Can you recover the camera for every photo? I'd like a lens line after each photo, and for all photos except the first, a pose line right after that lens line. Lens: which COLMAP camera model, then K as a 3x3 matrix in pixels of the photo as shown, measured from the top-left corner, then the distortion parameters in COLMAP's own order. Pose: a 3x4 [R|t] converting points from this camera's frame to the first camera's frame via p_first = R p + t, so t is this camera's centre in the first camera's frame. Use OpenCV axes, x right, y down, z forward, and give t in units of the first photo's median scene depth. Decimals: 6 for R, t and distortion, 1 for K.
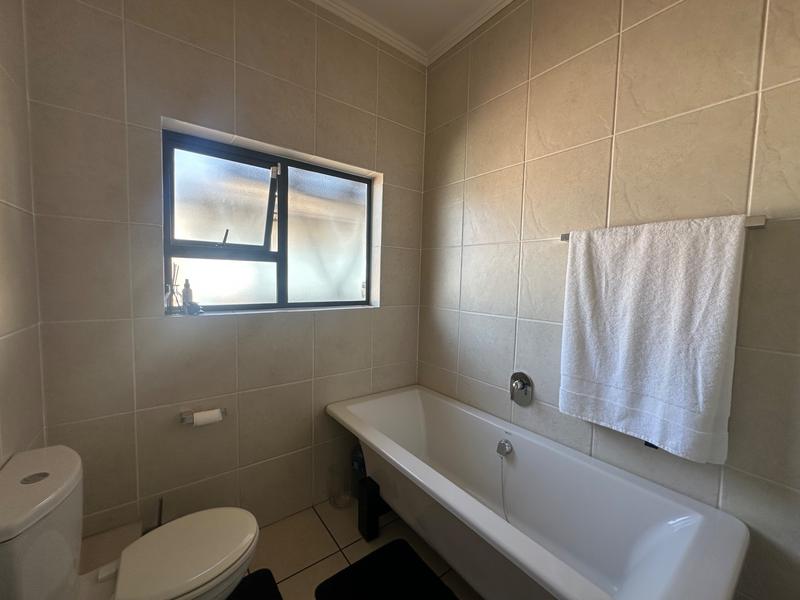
lens RADIAL K [[318.4, 0, 400.0], [0, 318.4, 300.0], [0, 0, 1]] dist [-0.001673, 0.000009]
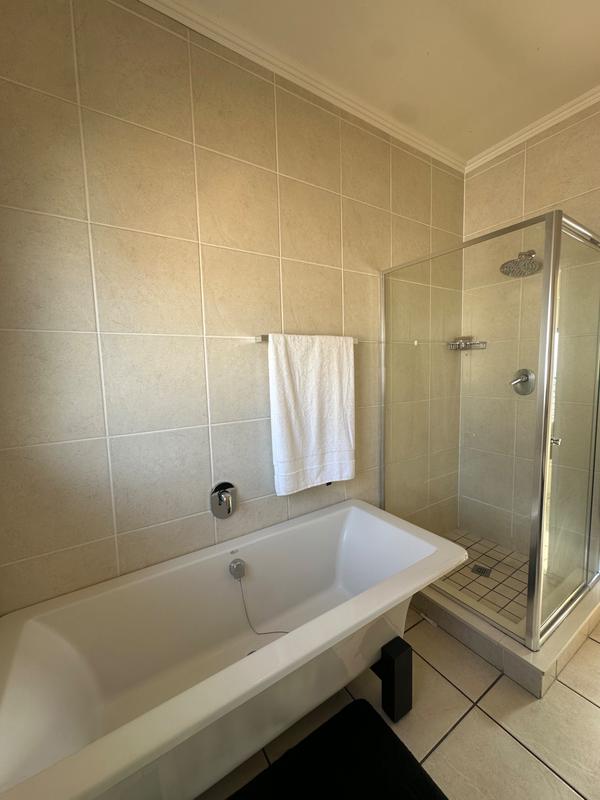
lens RADIAL K [[318.4, 0, 300.0], [0, 318.4, 400.0], [0, 0, 1]] dist [-0.001673, 0.000009]
pose [[0.076824, -0.120717, 0.989710, -0.616138], [0.099276, 0.988637, 0.112880, -0.111368], [-0.992090, 0.089583, 0.087935, 0.892149]]
